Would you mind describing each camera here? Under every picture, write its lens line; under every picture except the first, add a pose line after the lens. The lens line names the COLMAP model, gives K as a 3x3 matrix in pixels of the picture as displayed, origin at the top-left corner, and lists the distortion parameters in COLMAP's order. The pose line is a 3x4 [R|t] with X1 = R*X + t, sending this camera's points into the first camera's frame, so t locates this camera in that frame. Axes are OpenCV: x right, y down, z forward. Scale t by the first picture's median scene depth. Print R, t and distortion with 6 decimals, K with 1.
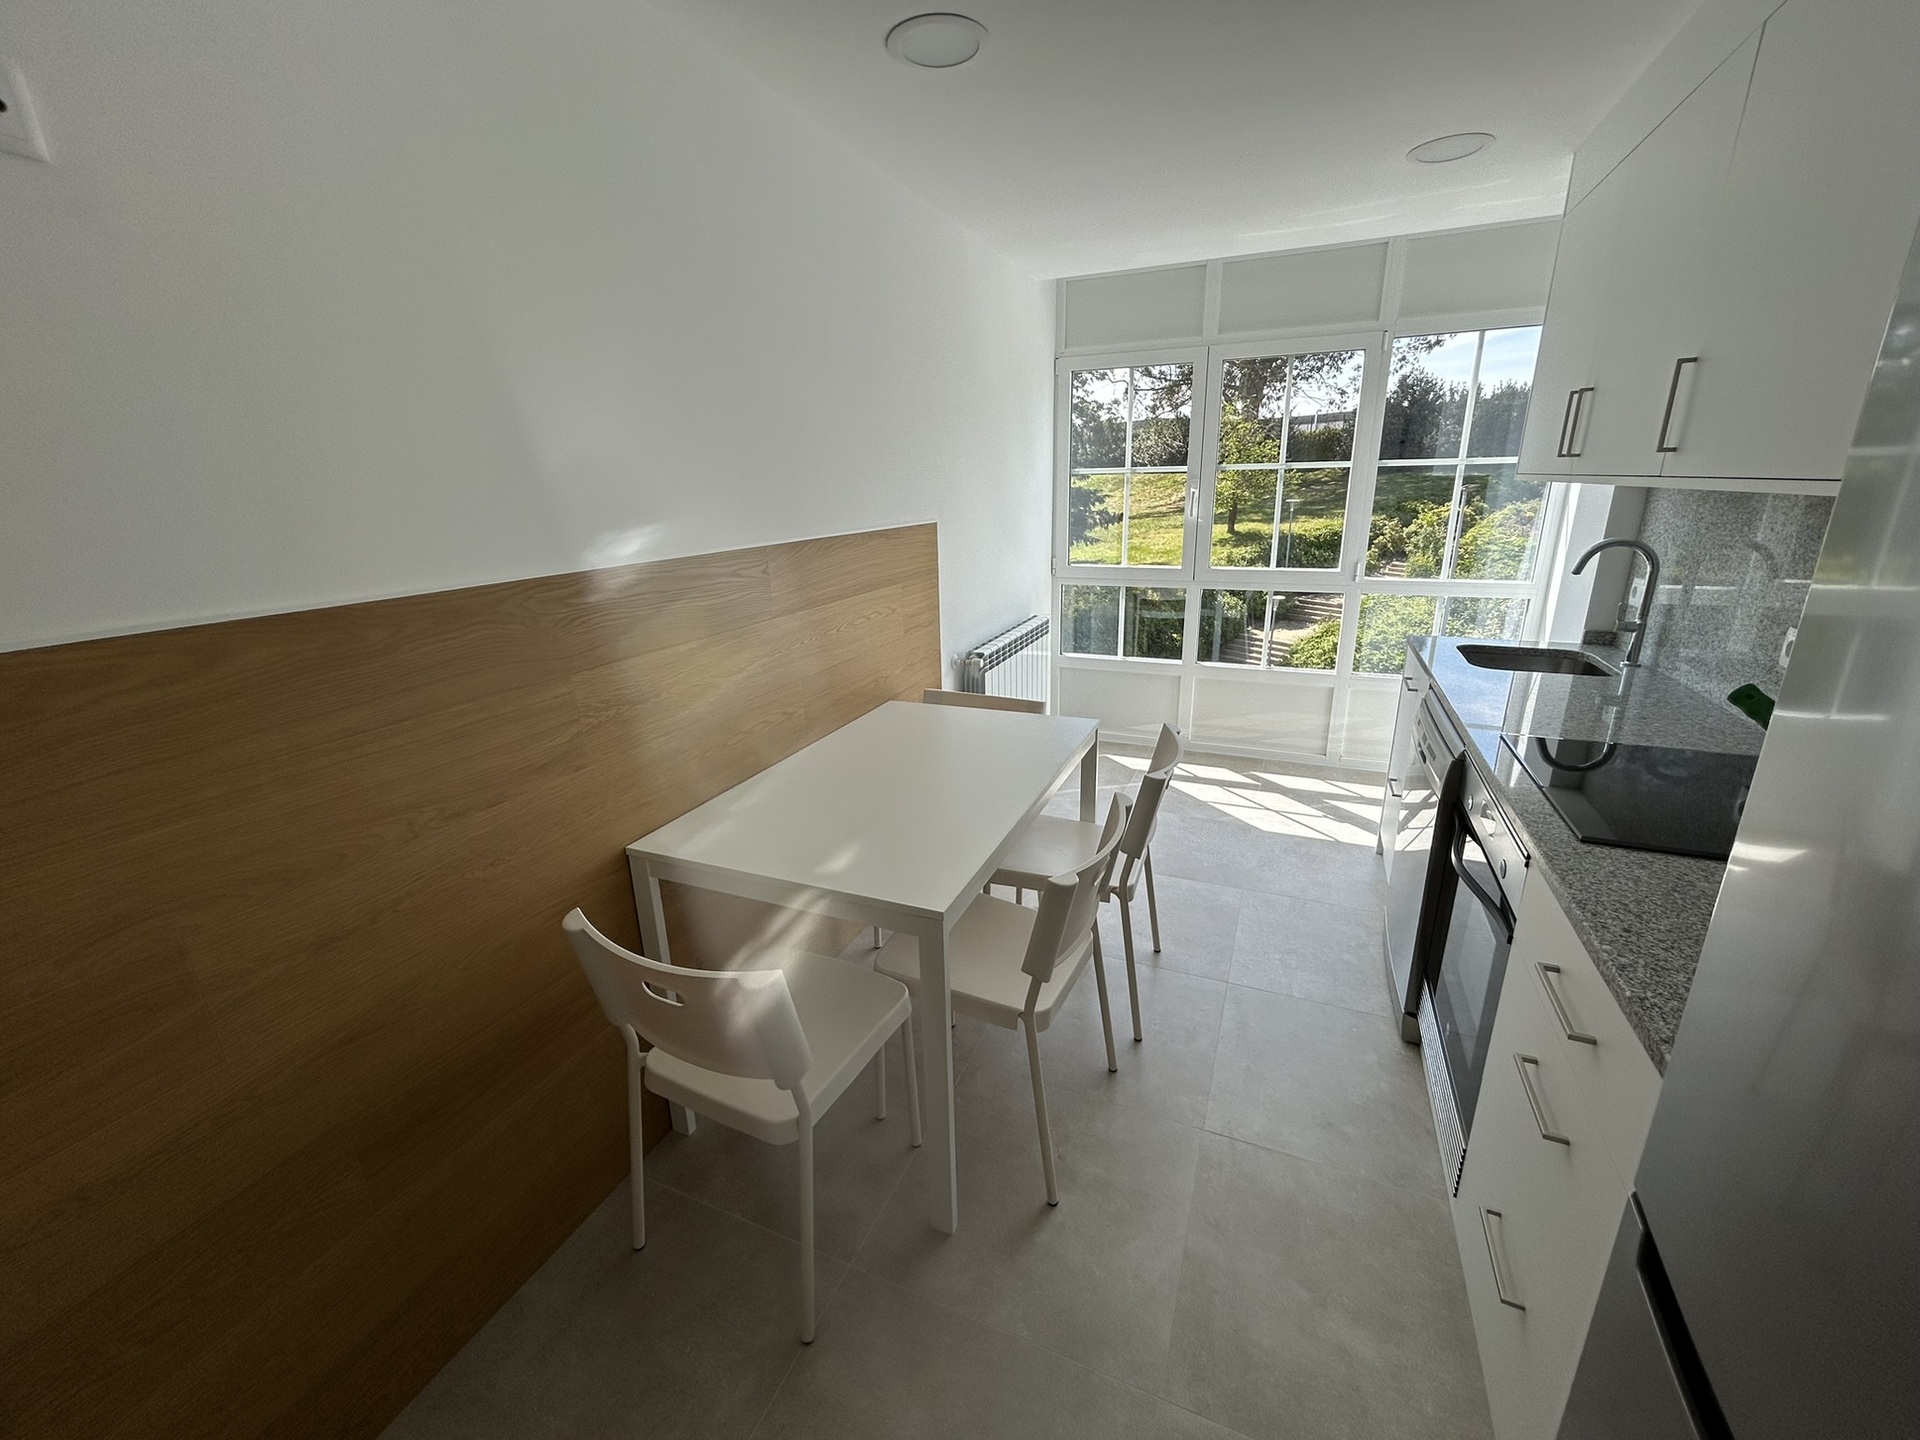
lens RADIAL K [[777.7, 0, 959.9], [0, 777.7, 717.5], [0, 0, 1]] dist [0.004623, 0.000578]
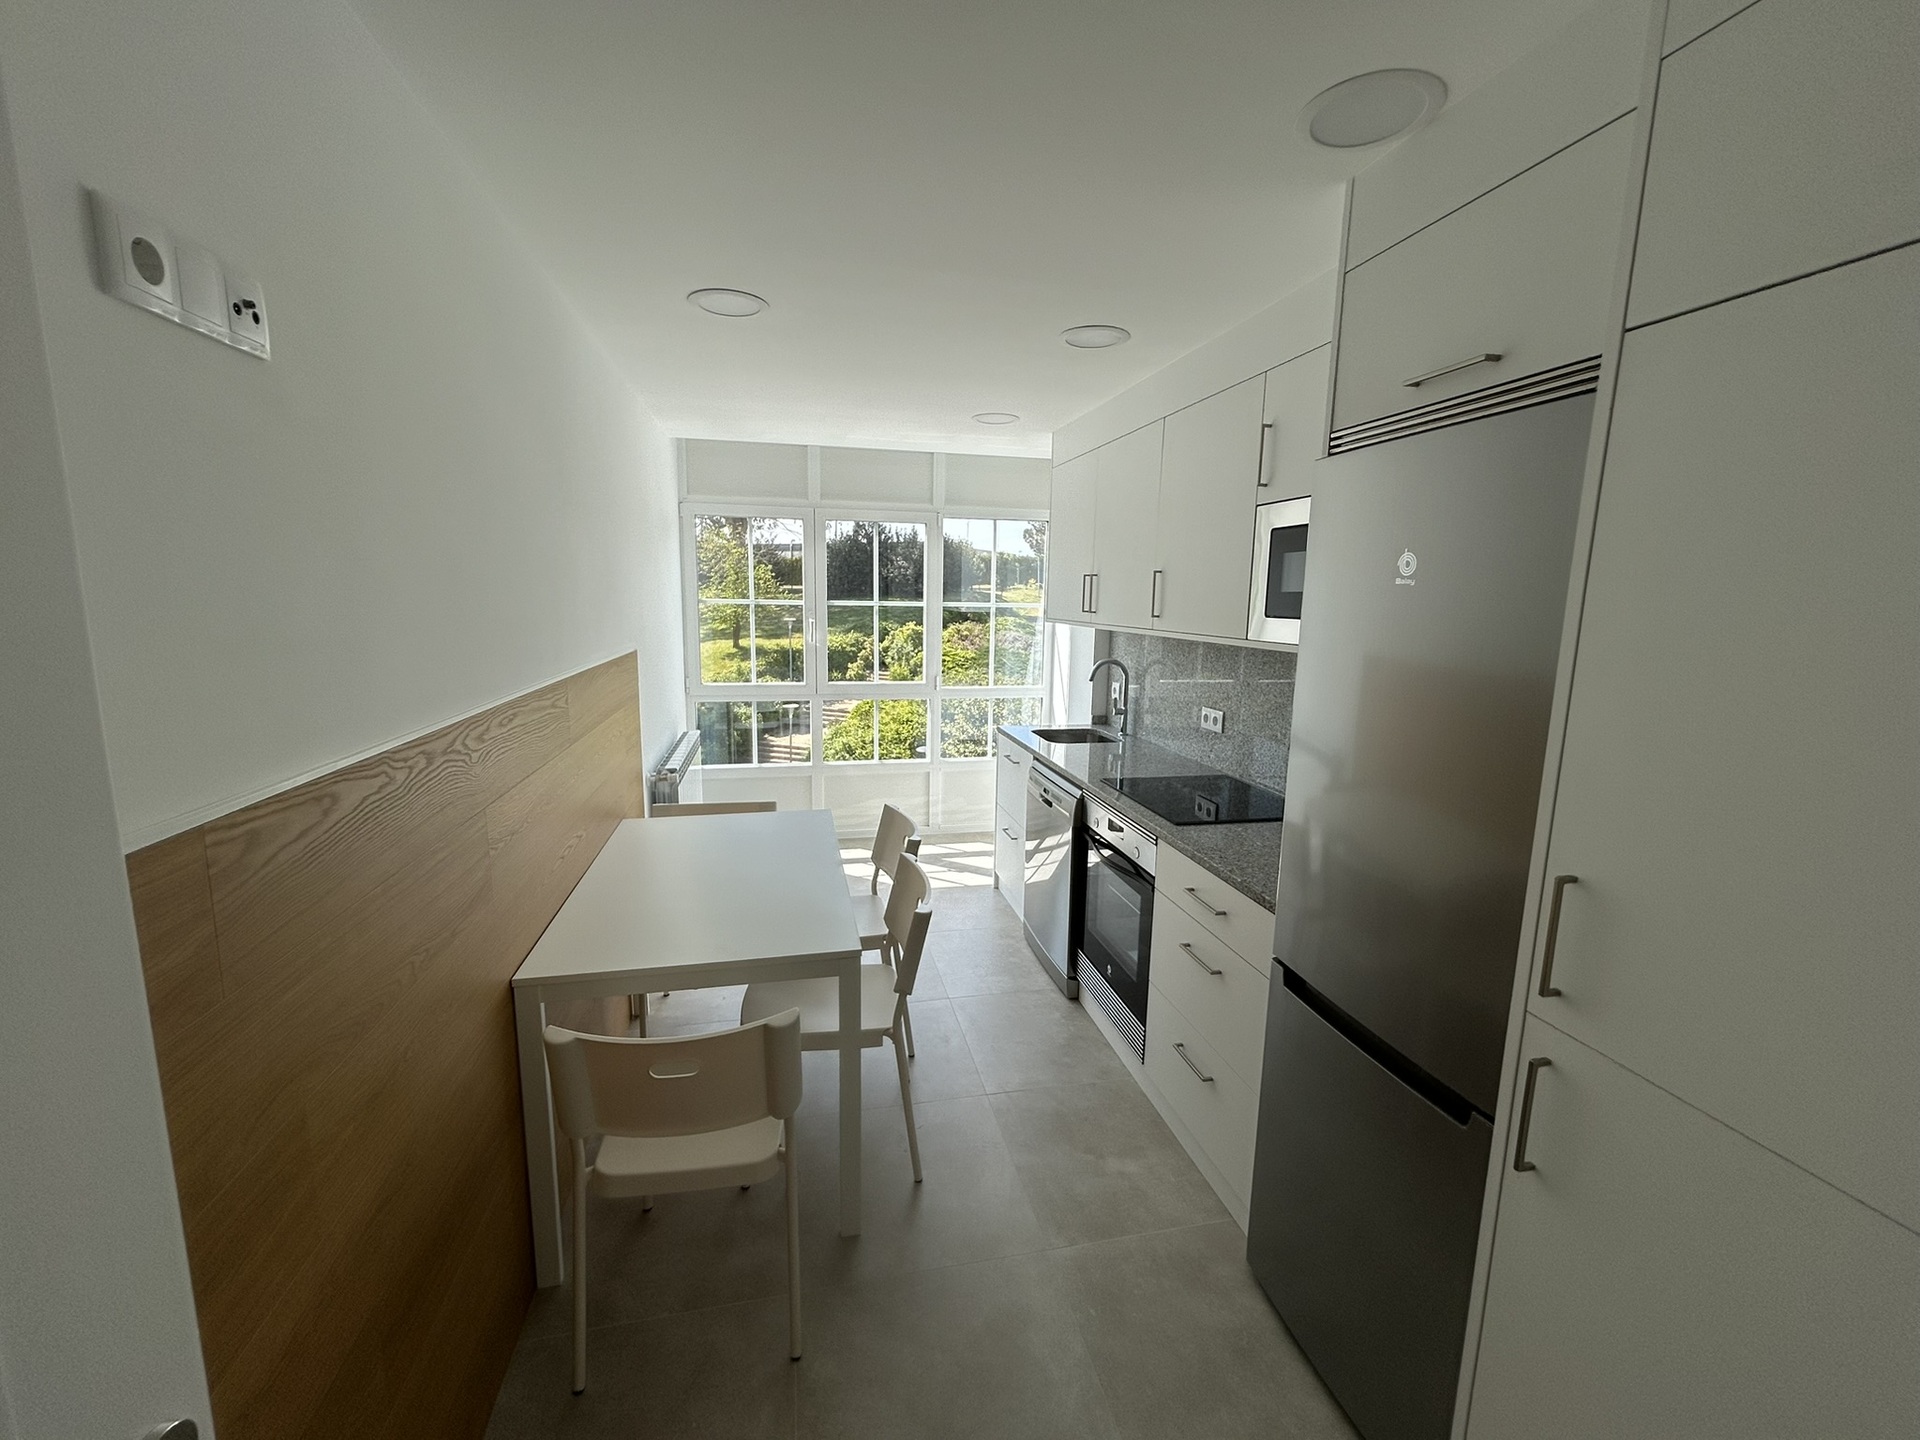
lens RADIAL K [[777.7, 0, 956.1], [0, 777.7, 718.8], [0, 0, 1]] dist [0.004623, 0.000578]
pose [[0.817089, -0.058392, 0.573547, -0.293378], [0.138286, 0.985664, -0.096657, 0.007253], [-0.559681, 0.158291, 0.813450, -0.107759]]
